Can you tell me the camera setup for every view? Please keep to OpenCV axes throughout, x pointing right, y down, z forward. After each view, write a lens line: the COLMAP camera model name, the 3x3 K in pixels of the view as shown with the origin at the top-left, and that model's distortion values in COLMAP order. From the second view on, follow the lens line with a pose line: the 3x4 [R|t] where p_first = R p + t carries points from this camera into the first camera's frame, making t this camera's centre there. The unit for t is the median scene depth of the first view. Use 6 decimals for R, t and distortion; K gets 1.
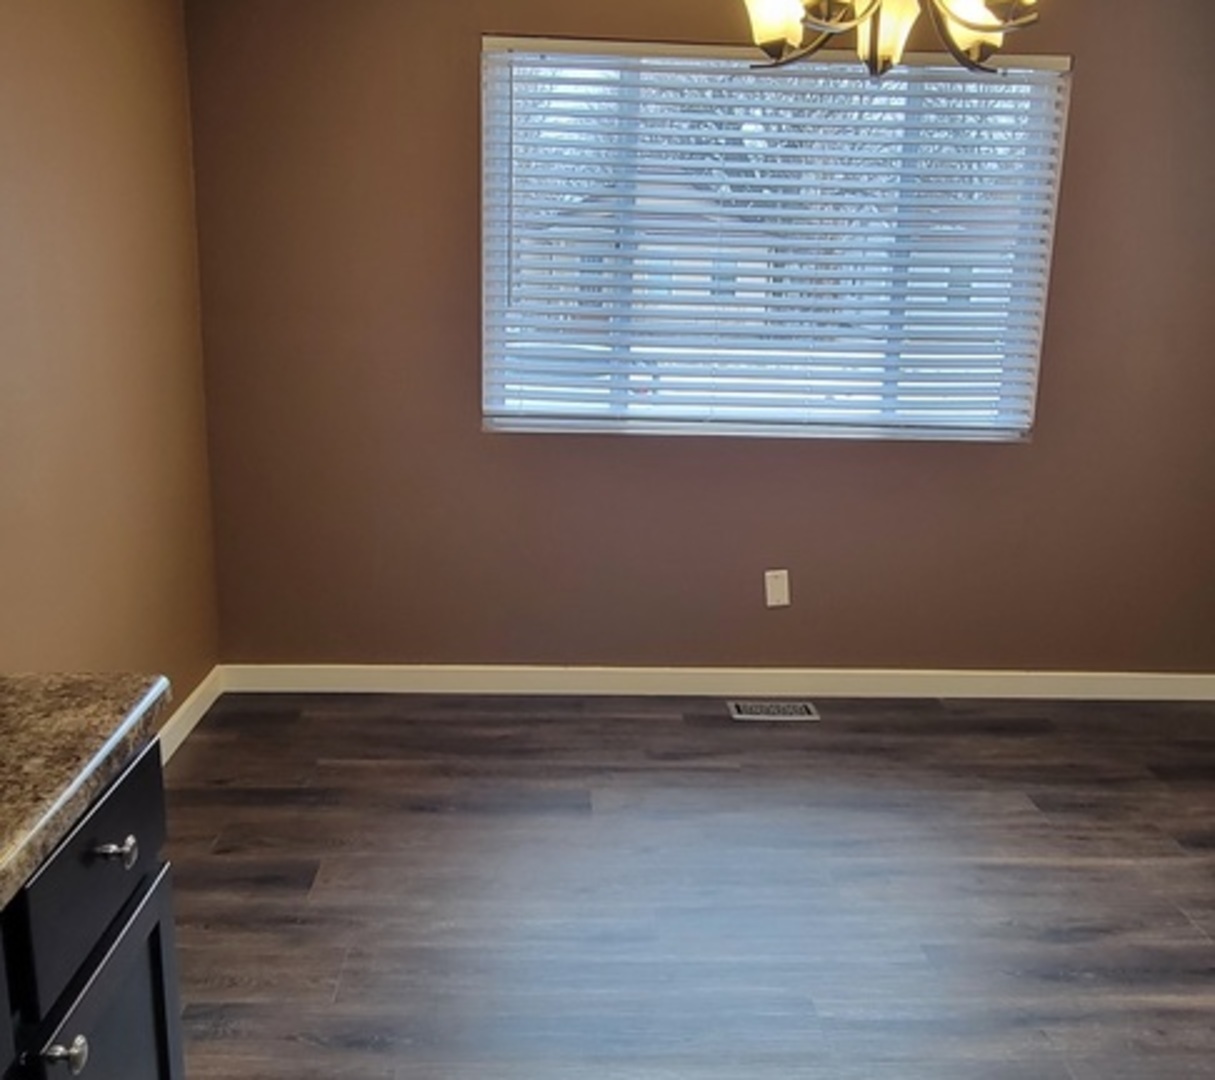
lens RADIAL K [[1097.0, 0, 607.5], [0, 1097.0, 540.0], [0, 0, 1]] dist [-0.087884, 0.223913]
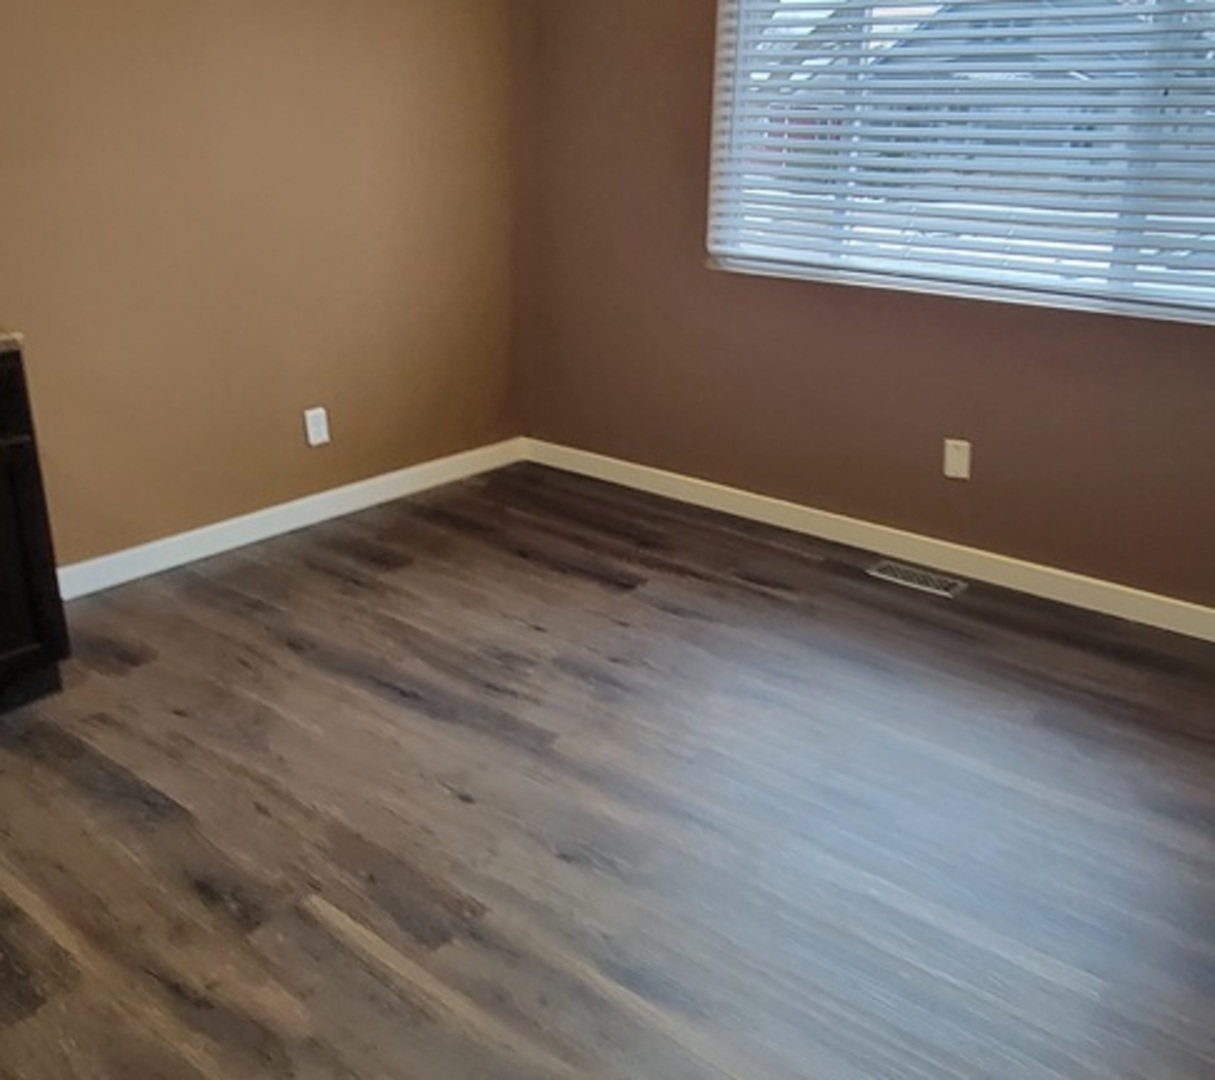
lens RADIAL K [[1097.0, 0, 607.5], [0, 1097.0, 540.0], [0, 0, 1]] dist [-0.087884, 0.223913]
pose [[0.754419, 0.223522, -0.617163, 0.553015], [-0.154653, 0.974293, 0.163819, 0.004017], [0.637914, -0.028142, 0.769593, 0.064533]]
